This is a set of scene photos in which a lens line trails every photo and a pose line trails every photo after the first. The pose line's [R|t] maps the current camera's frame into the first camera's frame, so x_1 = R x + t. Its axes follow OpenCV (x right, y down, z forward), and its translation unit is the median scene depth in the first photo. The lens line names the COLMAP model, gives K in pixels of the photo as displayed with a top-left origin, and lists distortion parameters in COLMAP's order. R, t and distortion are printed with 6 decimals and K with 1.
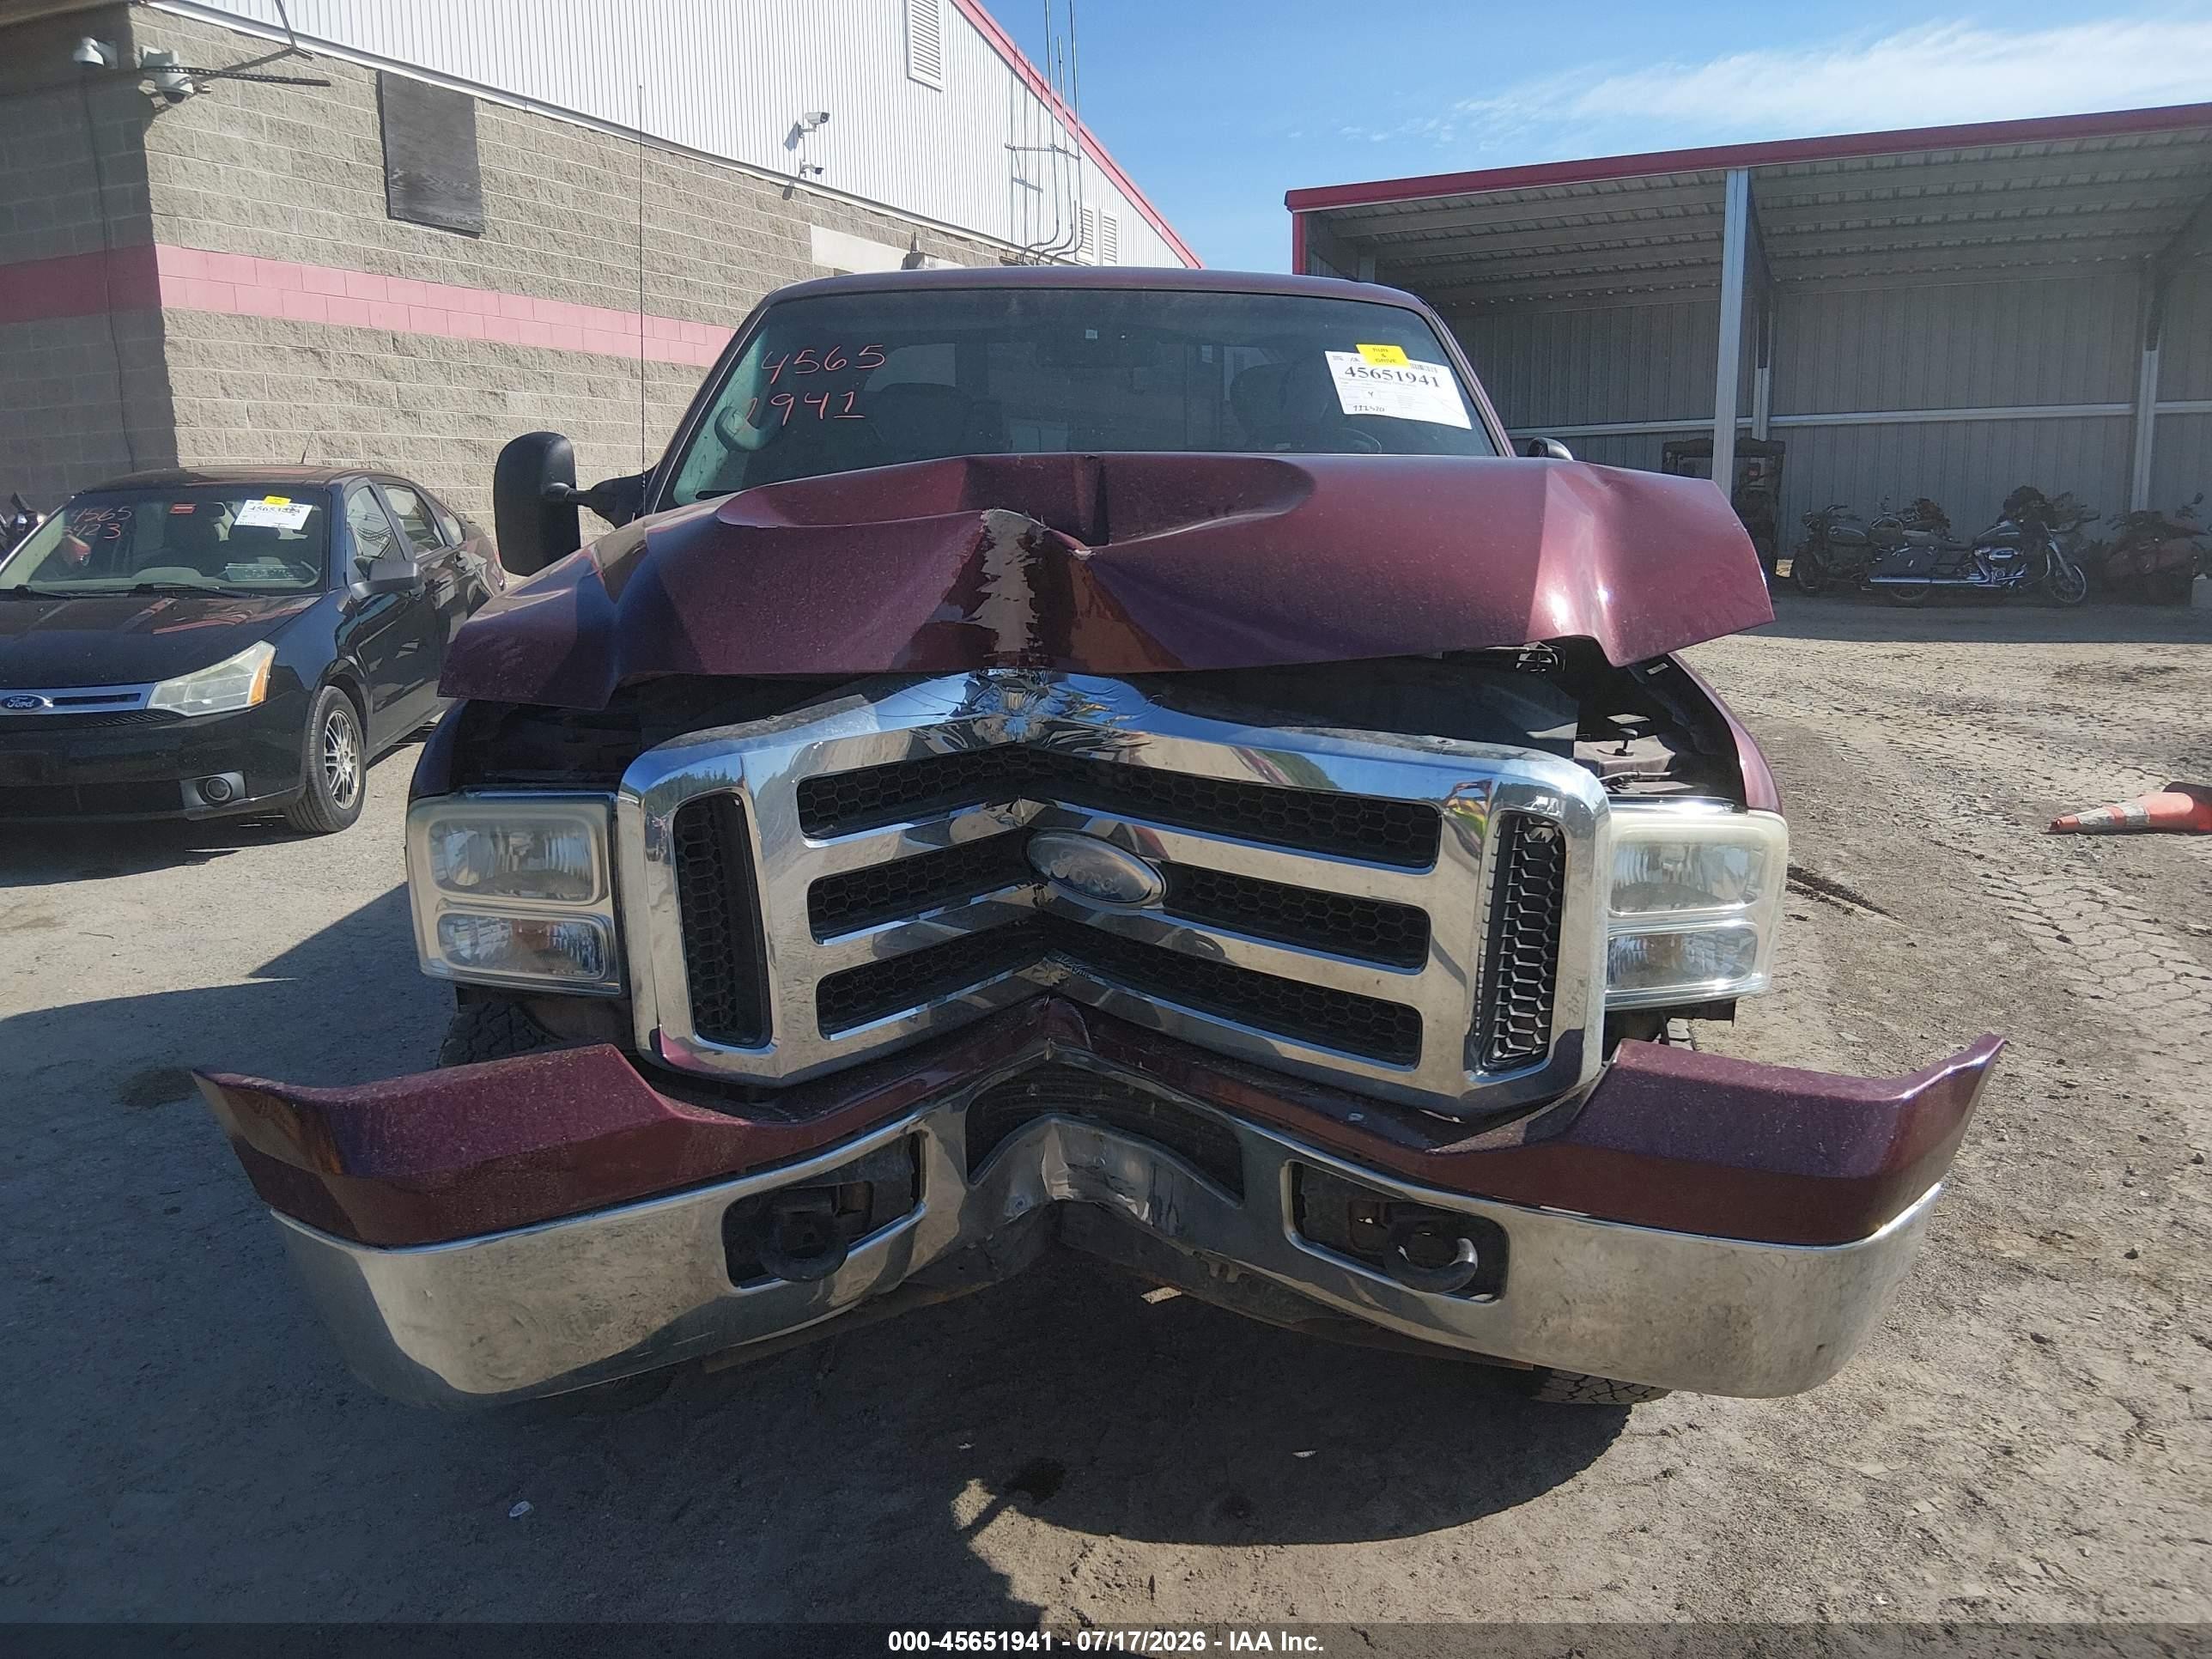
lens RADIAL K [[1678.4, 0, 1091.1], [0, 1678.4, 842.1], [0, 0, 1]] dist [0.031882, -0.066026]
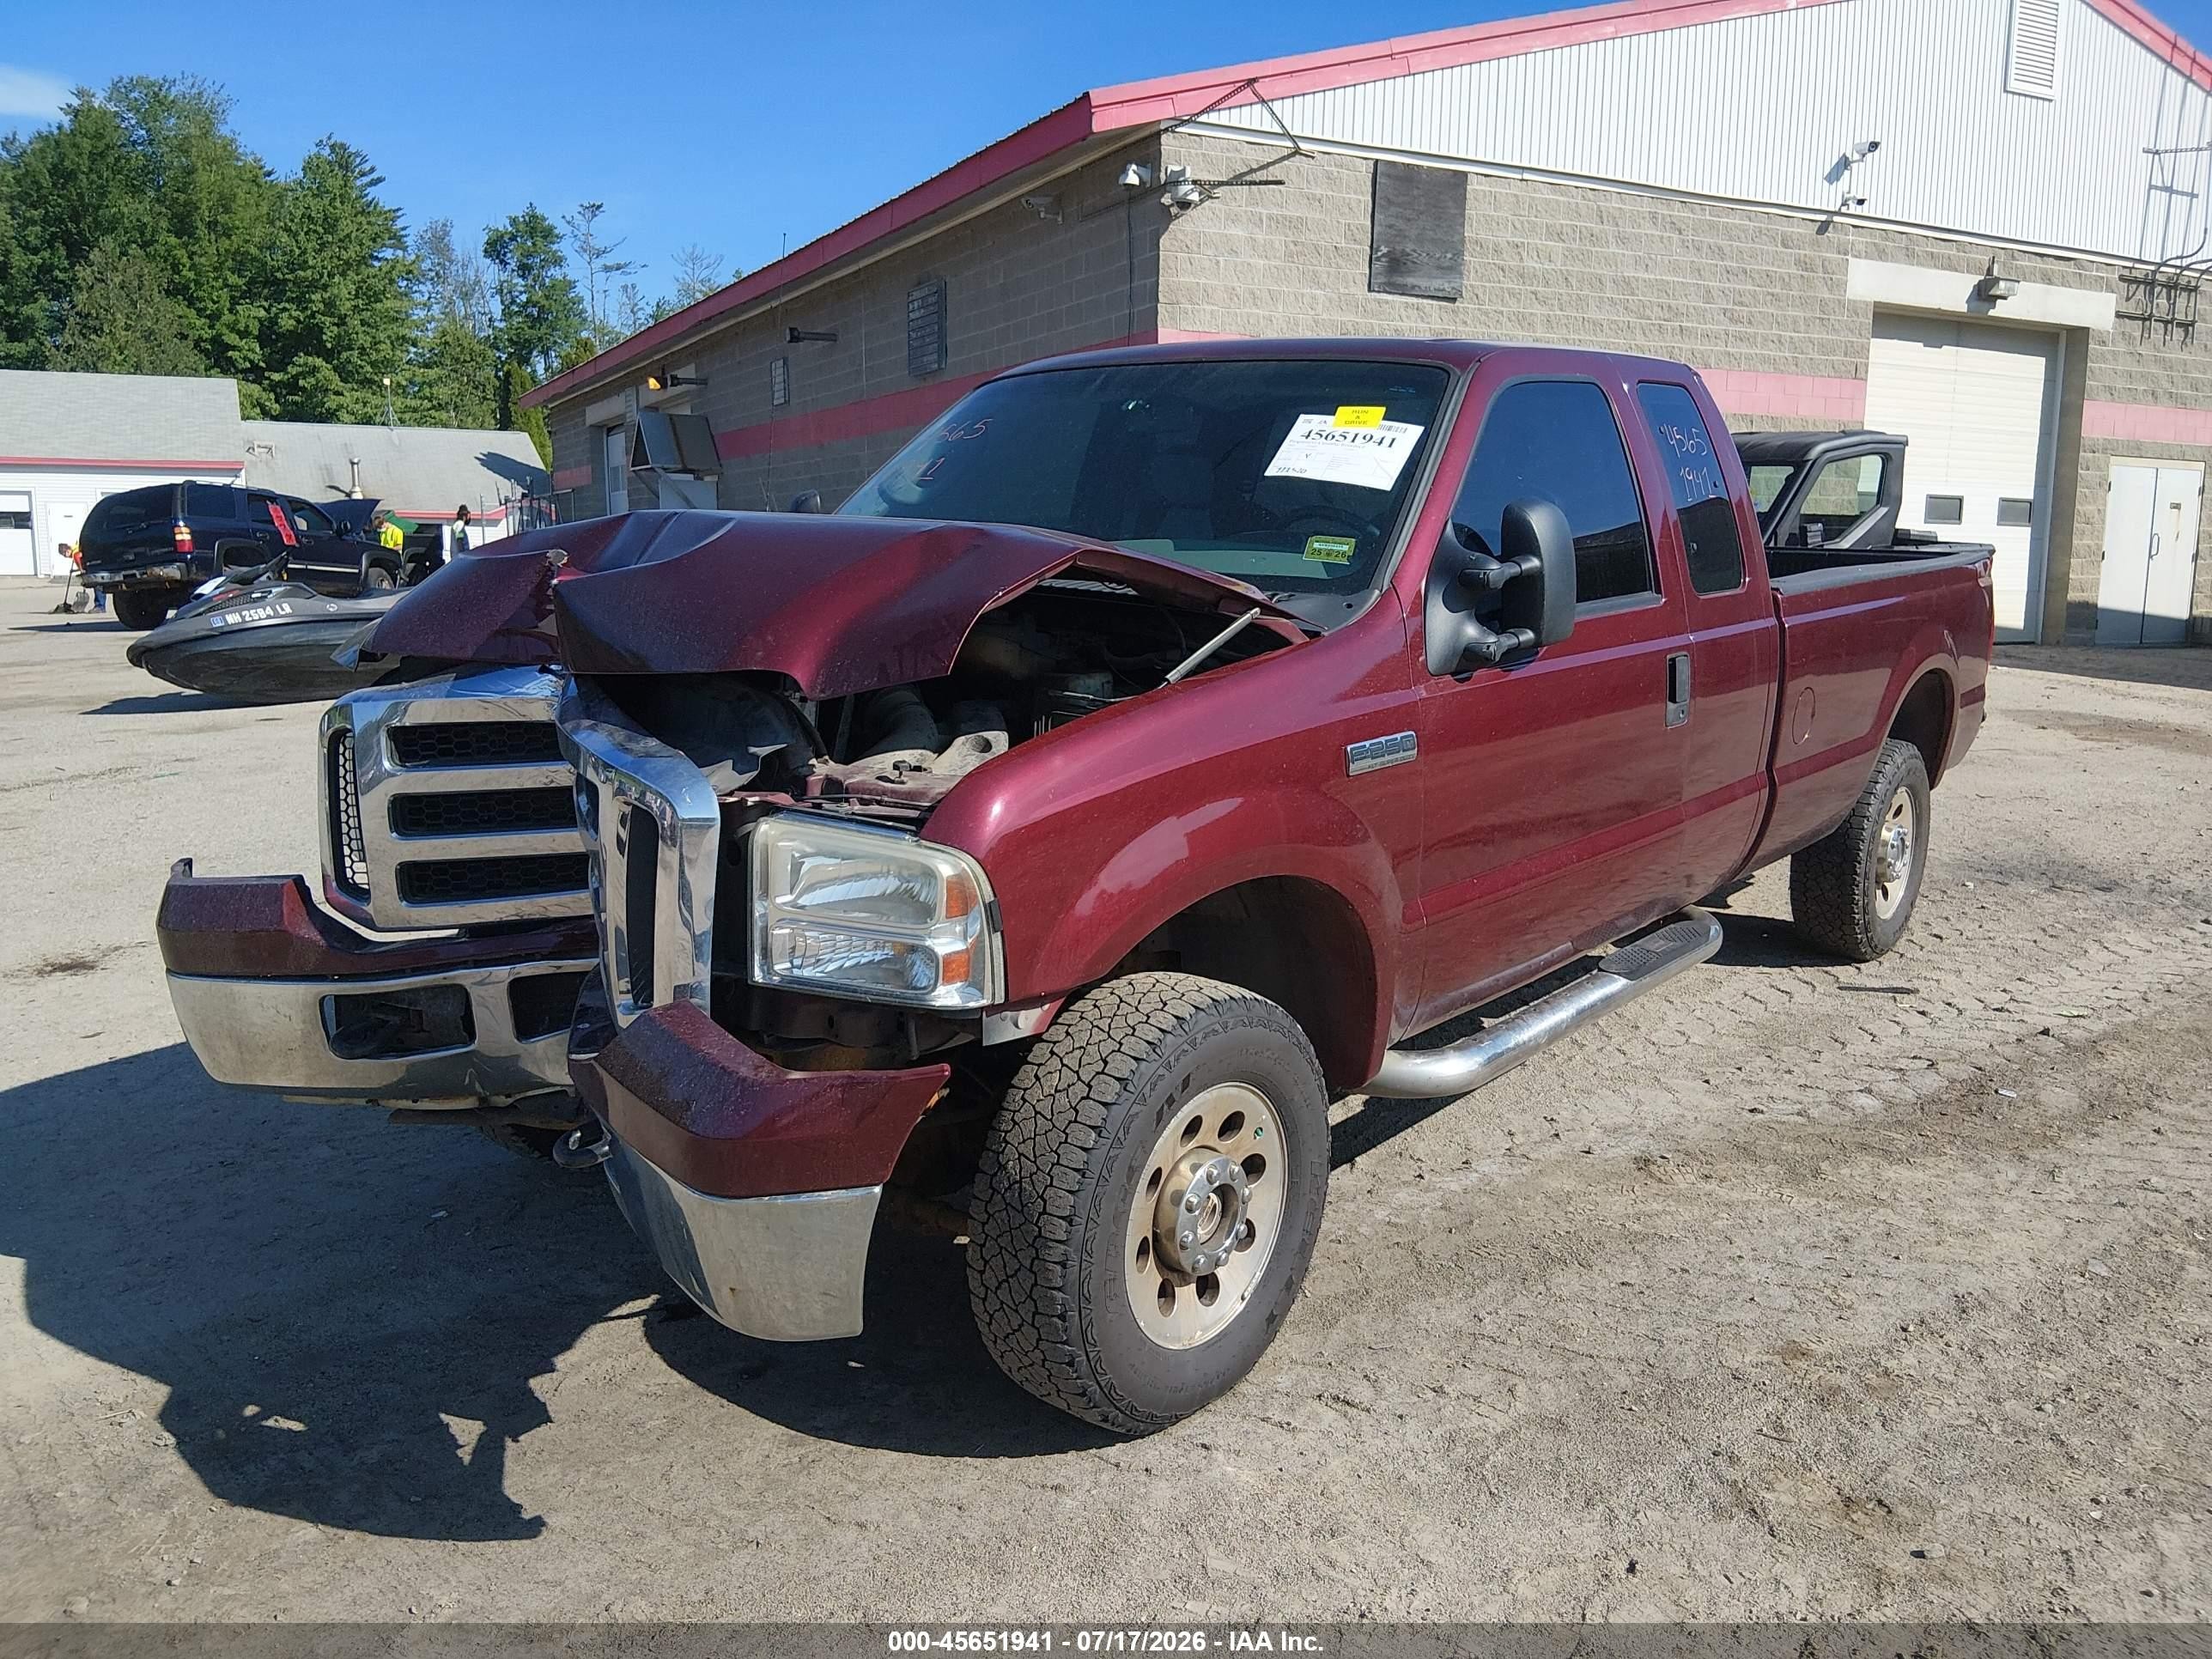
lens RADIAL K [[1678.4, 0, 1134.7], [0, 1678.4, 863.3], [0, 0, 1]] dist [0.031882, -0.066026]
pose [[0.769223, 0.140000, -0.623455, 1.040846], [-0.147325, 0.988273, 0.040151, -0.067409], [0.621765, 0.060966, 0.780827, 0.218388]]
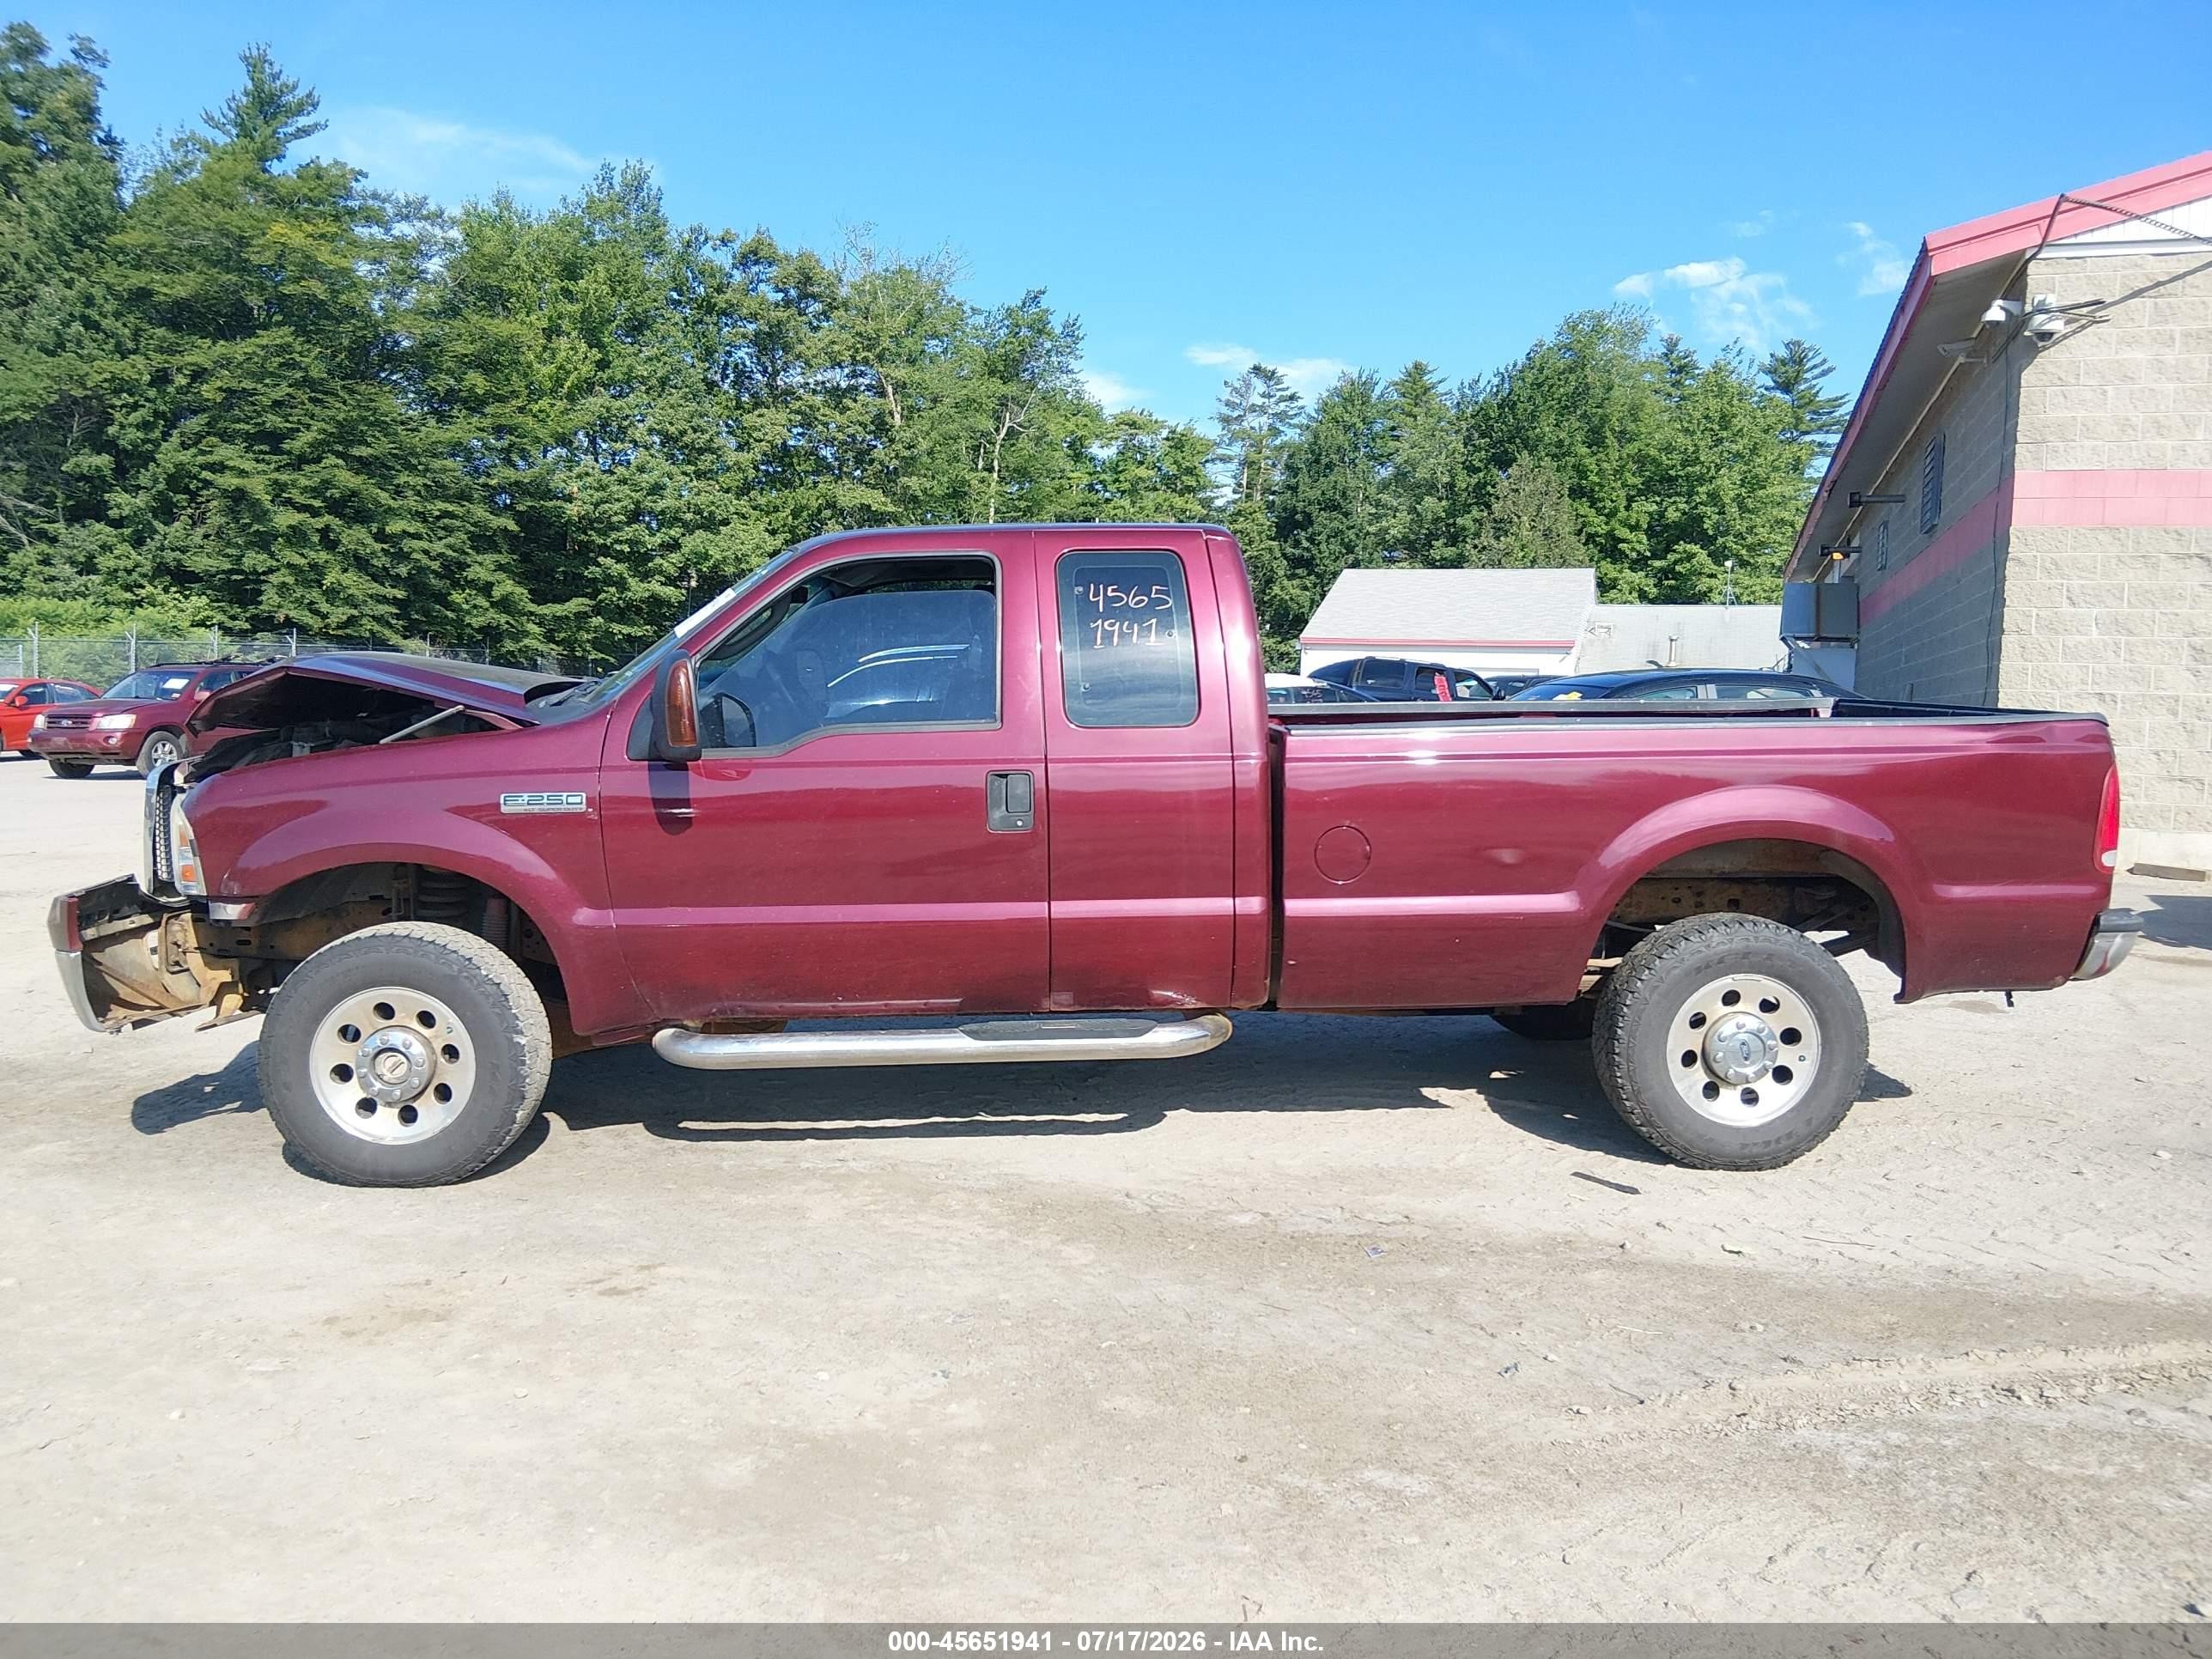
lens RADIAL K [[1678.4, 0, 1054.0], [0, 1678.4, 836.1], [0, 0, 1]] dist [0.031882, -0.066026]
pose [[0.054461, 0.098174, -0.993678, 2.151980], [-0.221110, 0.971635, 0.083878, -0.329062], [0.973727, 0.215144, 0.074624, 1.494203]]
